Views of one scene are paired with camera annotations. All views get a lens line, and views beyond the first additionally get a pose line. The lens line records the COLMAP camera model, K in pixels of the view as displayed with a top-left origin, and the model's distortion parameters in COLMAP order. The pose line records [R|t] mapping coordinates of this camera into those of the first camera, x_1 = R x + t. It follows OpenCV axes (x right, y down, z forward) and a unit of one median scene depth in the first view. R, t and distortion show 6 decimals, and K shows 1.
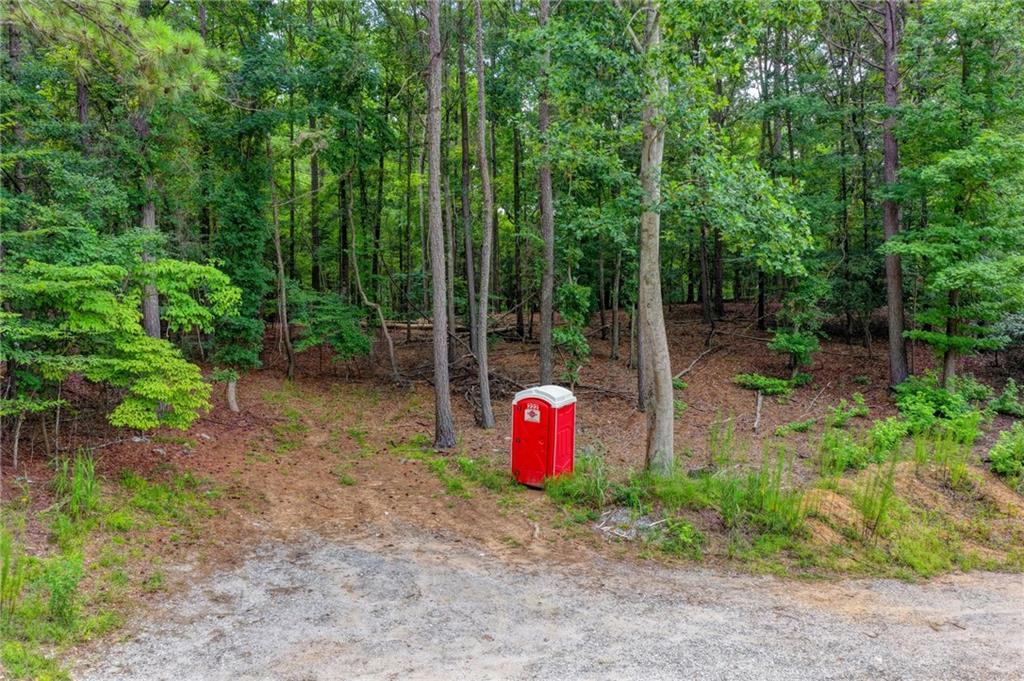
lens RADIAL K [[838.6, 0, 512.3], [0, 838.6, 341.3], [0, 0, 1]] dist [-0.015521, 0.033542]
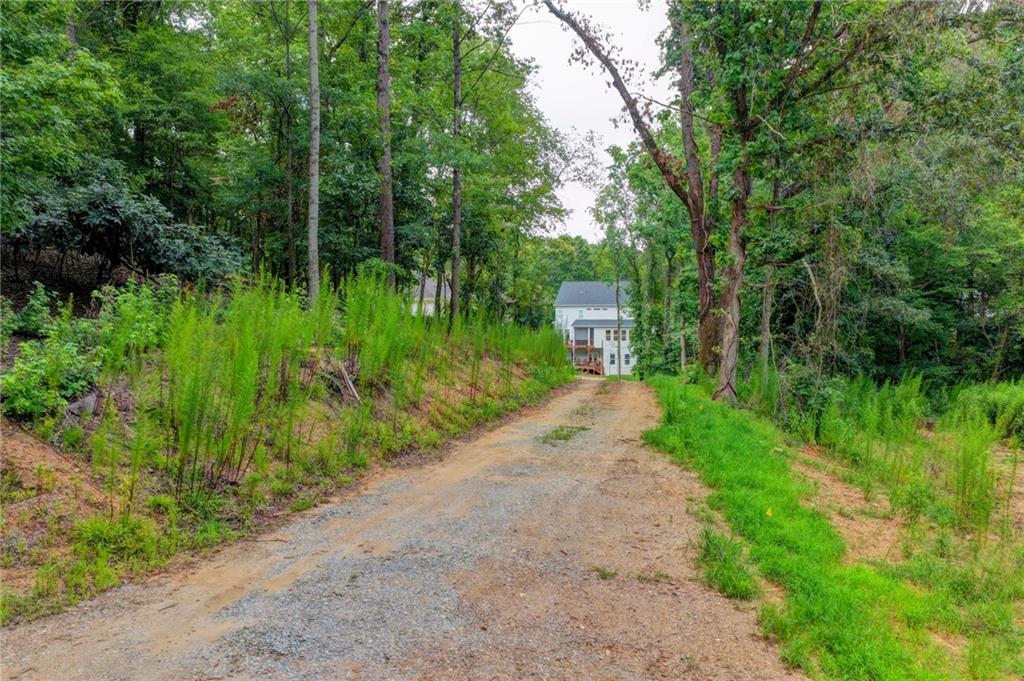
lens RADIAL K [[838.6, 0, 512.3], [0, 838.6, 339.9], [0, 0, 1]] dist [-0.015521, 0.033542]
pose [[0.493682, -0.019953, 0.869414, 0.278140], [0.005160, 0.999786, 0.020015, 0.102088], [-0.869627, -0.005395, 0.493679, 0.472342]]
